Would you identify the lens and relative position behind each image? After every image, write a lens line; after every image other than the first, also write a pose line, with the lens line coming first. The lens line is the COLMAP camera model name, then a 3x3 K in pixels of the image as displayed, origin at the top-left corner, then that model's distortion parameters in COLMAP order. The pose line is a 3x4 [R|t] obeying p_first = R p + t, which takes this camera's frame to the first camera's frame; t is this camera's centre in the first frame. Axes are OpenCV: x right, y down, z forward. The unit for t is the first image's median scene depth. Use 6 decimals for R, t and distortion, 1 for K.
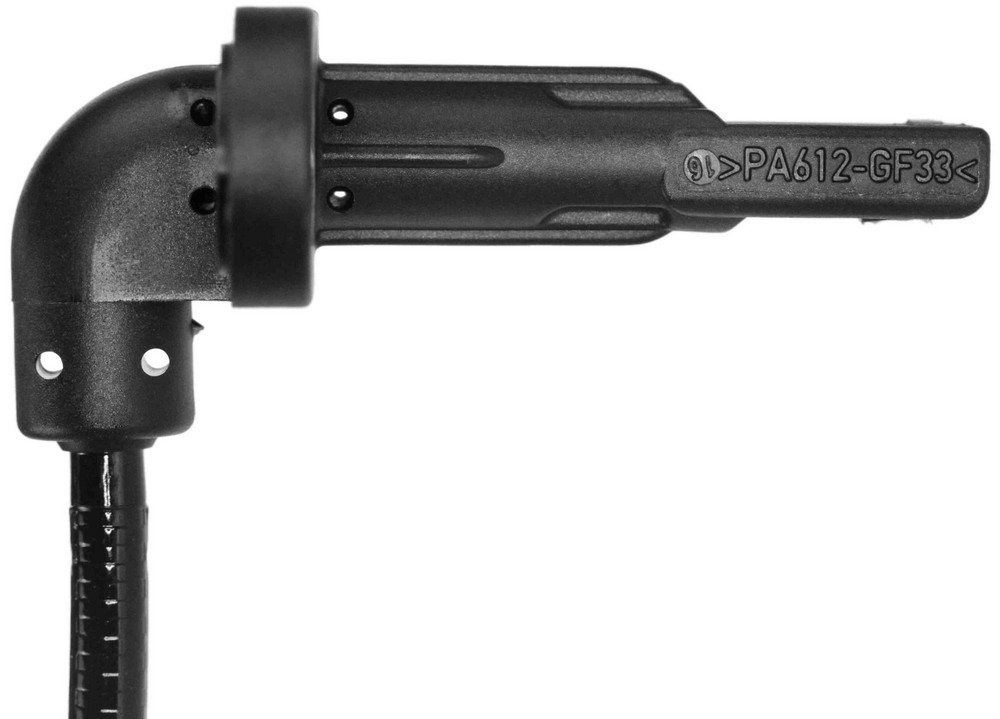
lens RADIAL K [[2832.7, 0, 499.9], [0, 2832.7, 359.1], [0, 0, 1]] dist [0.083946, 0.000000]
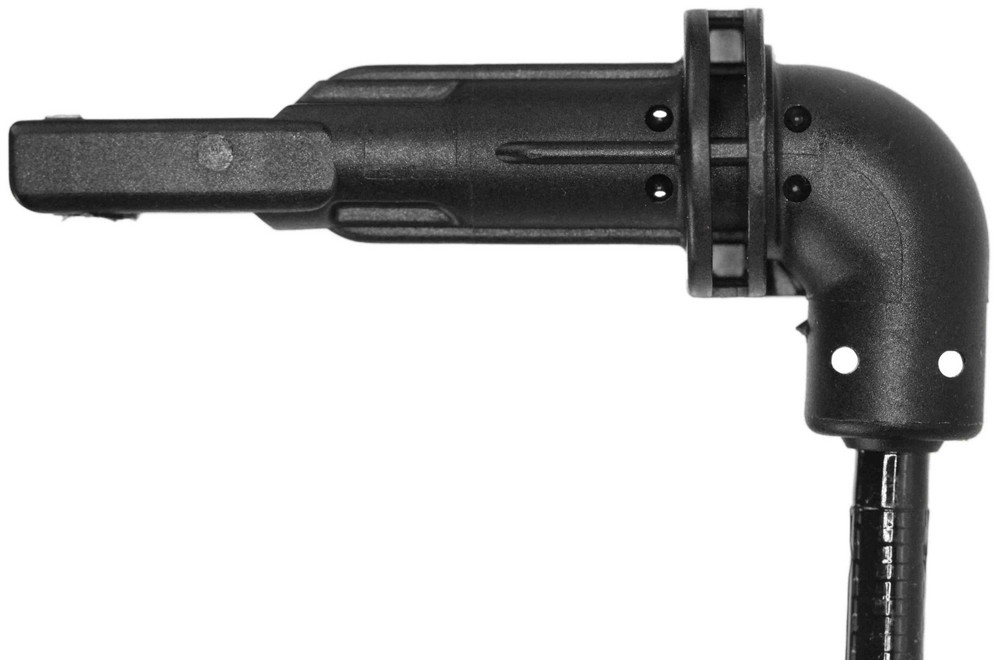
lens RADIAL K [[2781.8, 0, 499.5], [0, 2781.8, 329.8], [0, 0, 1]] dist [0.107626, 0.000000]
pose [[0.785887, 0.031815, -0.617551, 0.586441], [-0.038896, 0.999241, 0.001980, -0.011278], [0.617145, 0.022464, 0.786529, 0.224023]]
